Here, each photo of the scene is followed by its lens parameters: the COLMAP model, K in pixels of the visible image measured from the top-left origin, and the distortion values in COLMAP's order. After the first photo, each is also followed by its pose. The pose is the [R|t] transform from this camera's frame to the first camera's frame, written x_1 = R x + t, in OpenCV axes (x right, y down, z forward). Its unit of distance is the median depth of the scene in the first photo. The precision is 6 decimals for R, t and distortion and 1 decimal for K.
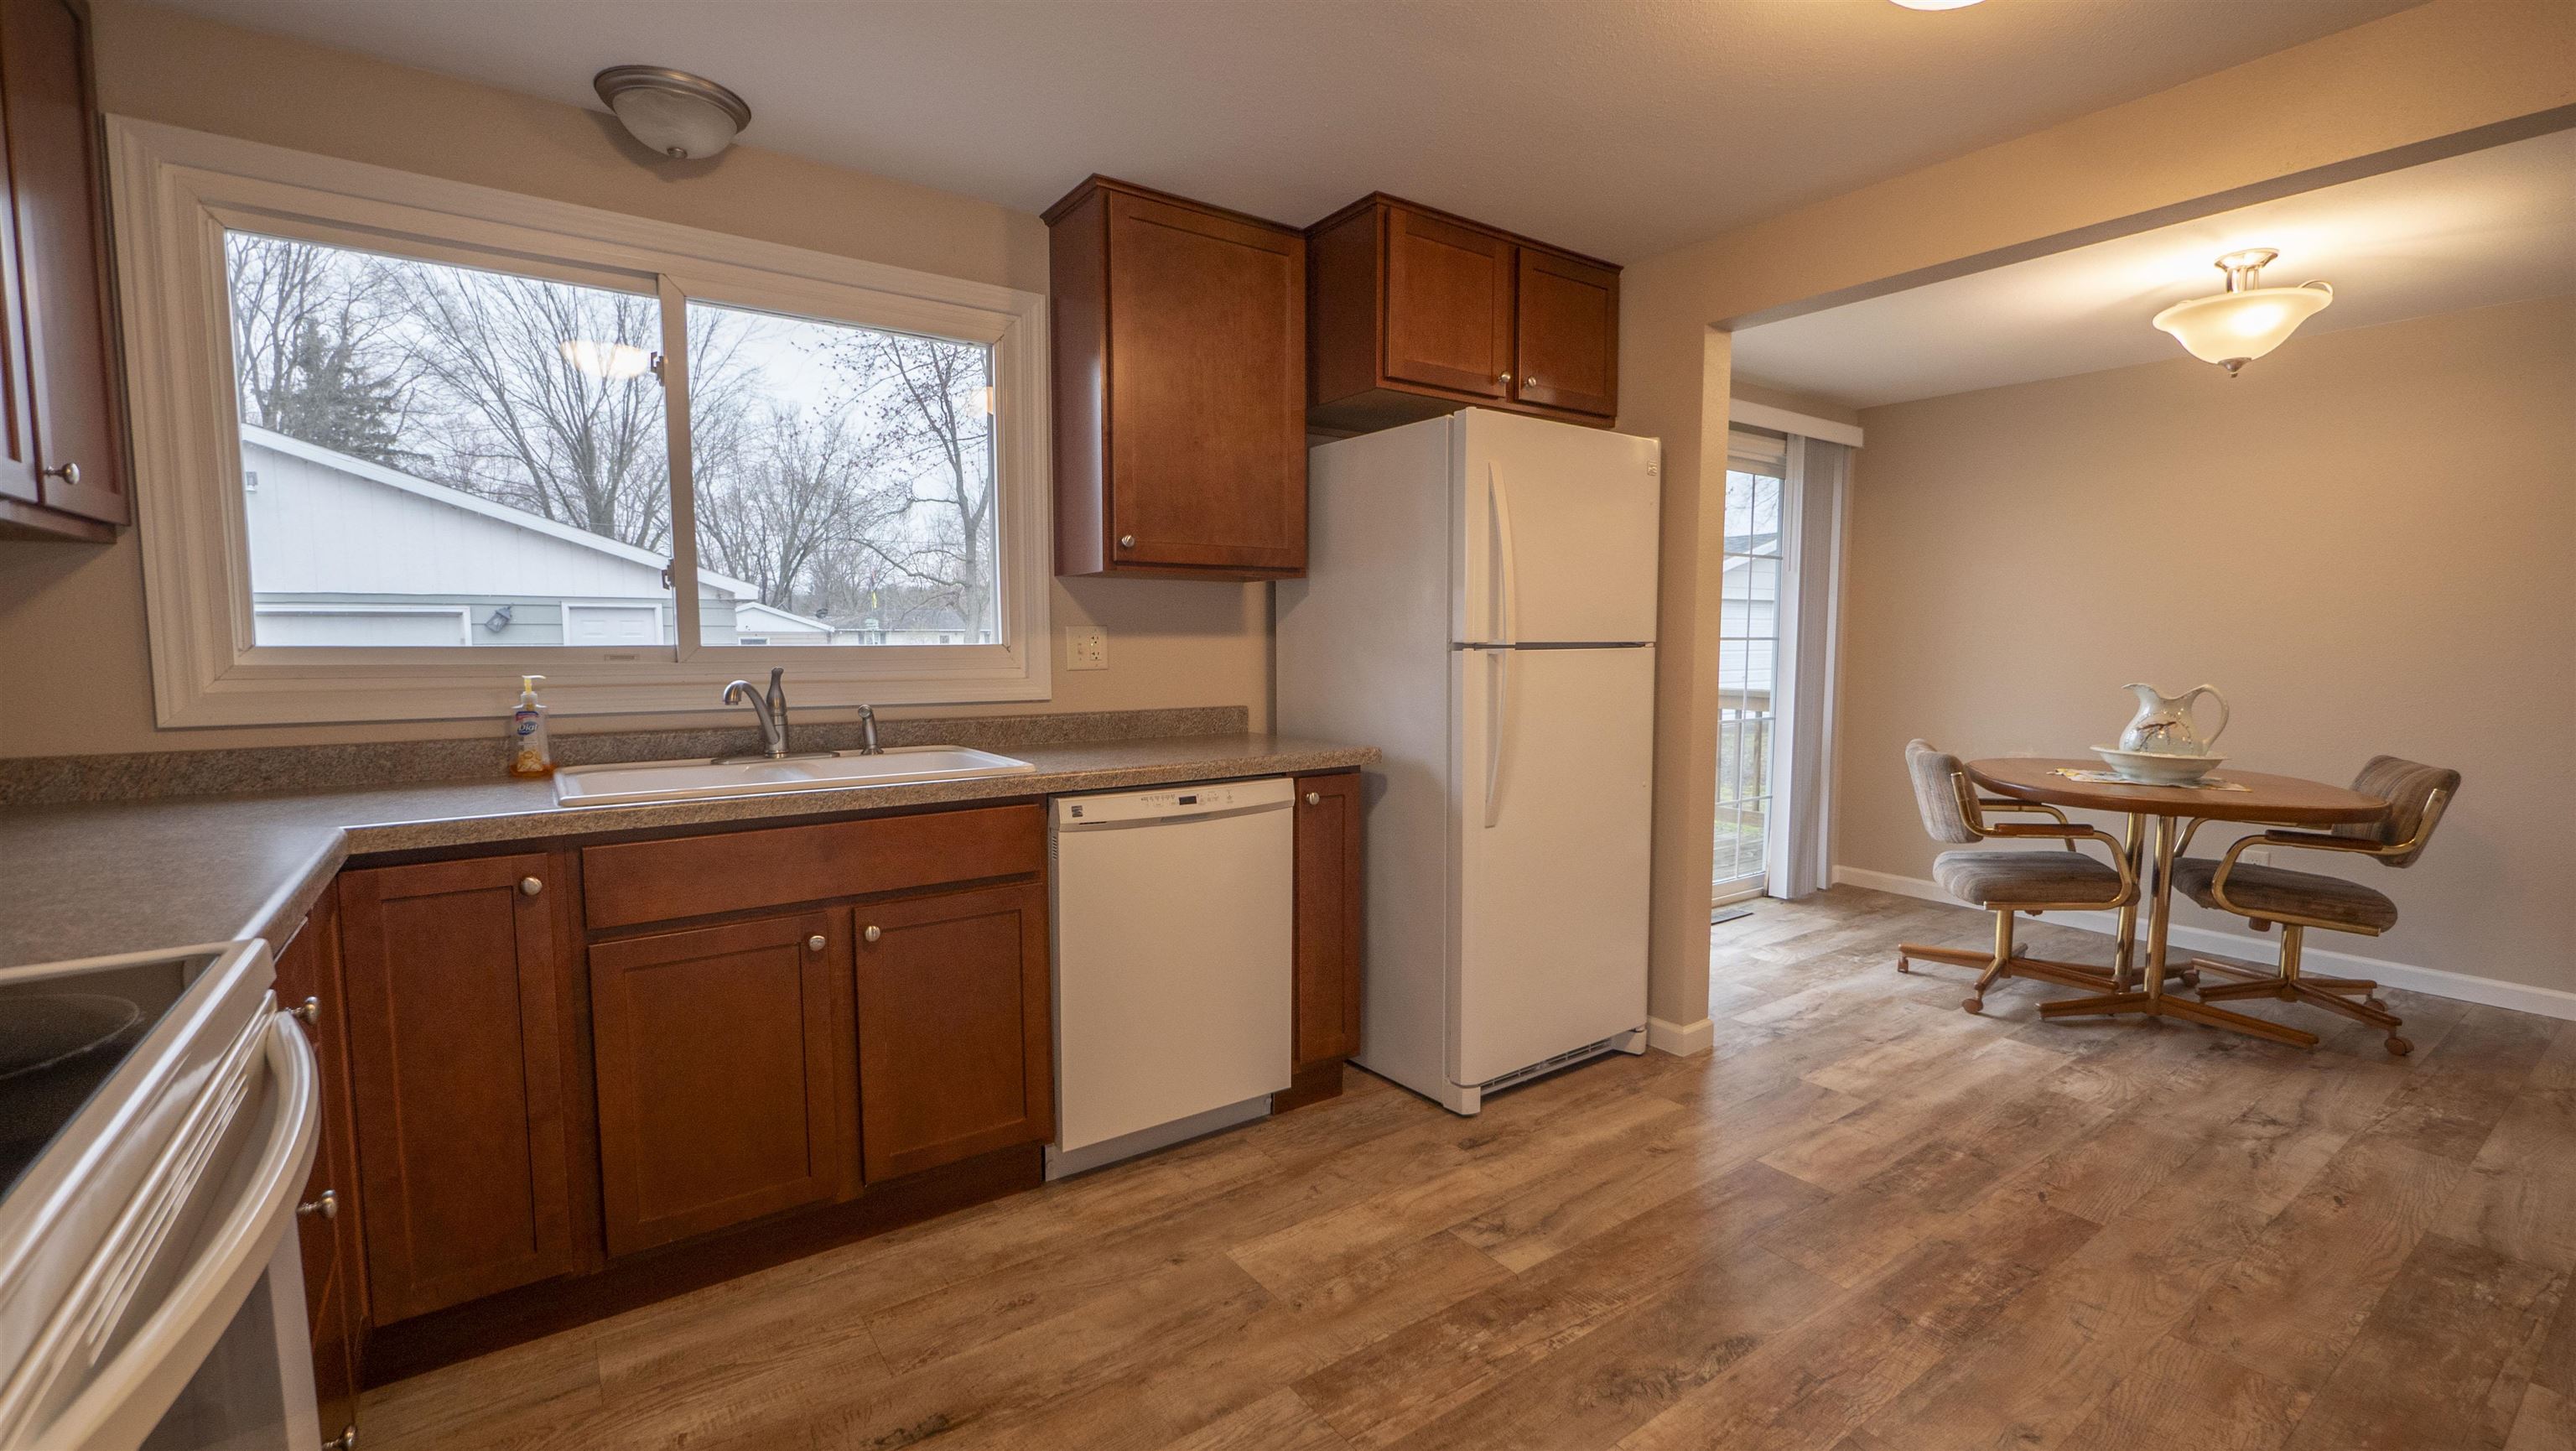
lens RADIAL K [[1098.8, 0, 1296.5], [0, 1098.8, 730.7], [0, 0, 1]] dist [-0.002097, -0.000475]
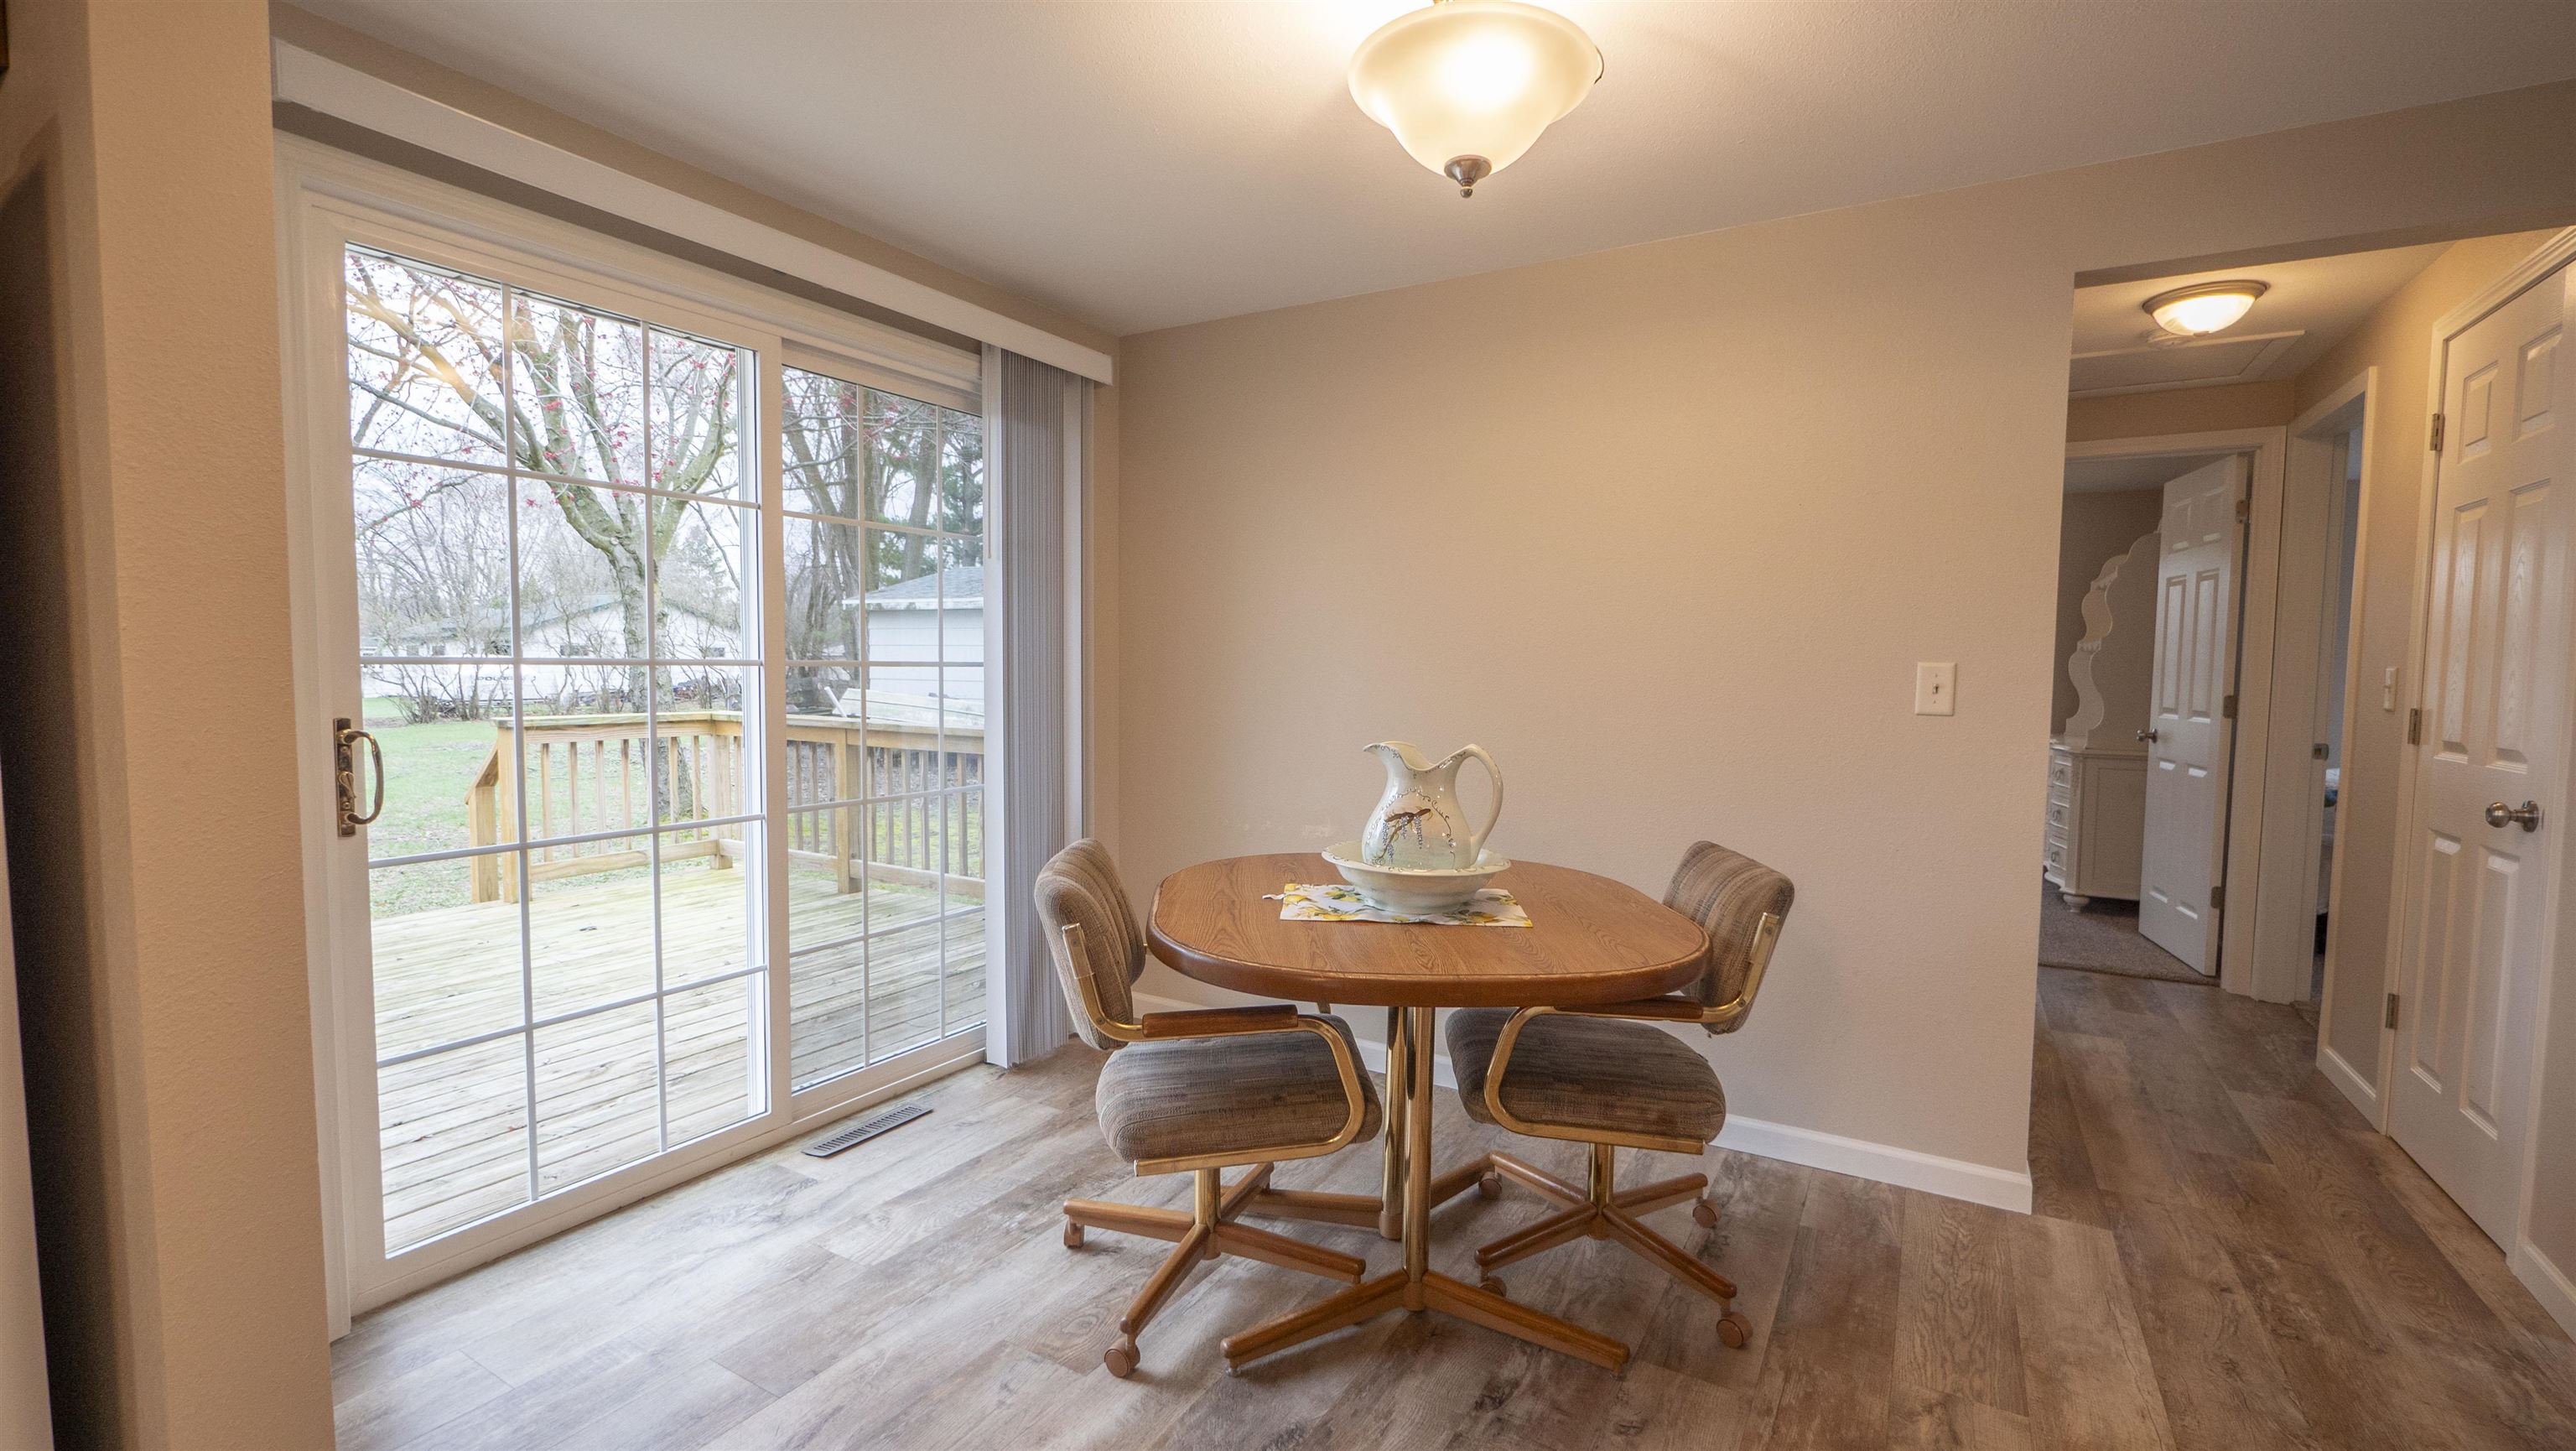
lens RADIAL K [[1098.8, 0, 1296.5], [0, 1098.8, 730.7], [0, 0, 1]] dist [-0.002097, -0.000475]
pose [[0.915717, -0.017763, 0.401431, 0.654593], [0.026110, 0.999542, -0.015330, -0.056813], [-0.400975, 0.024520, 0.915761, 0.637893]]
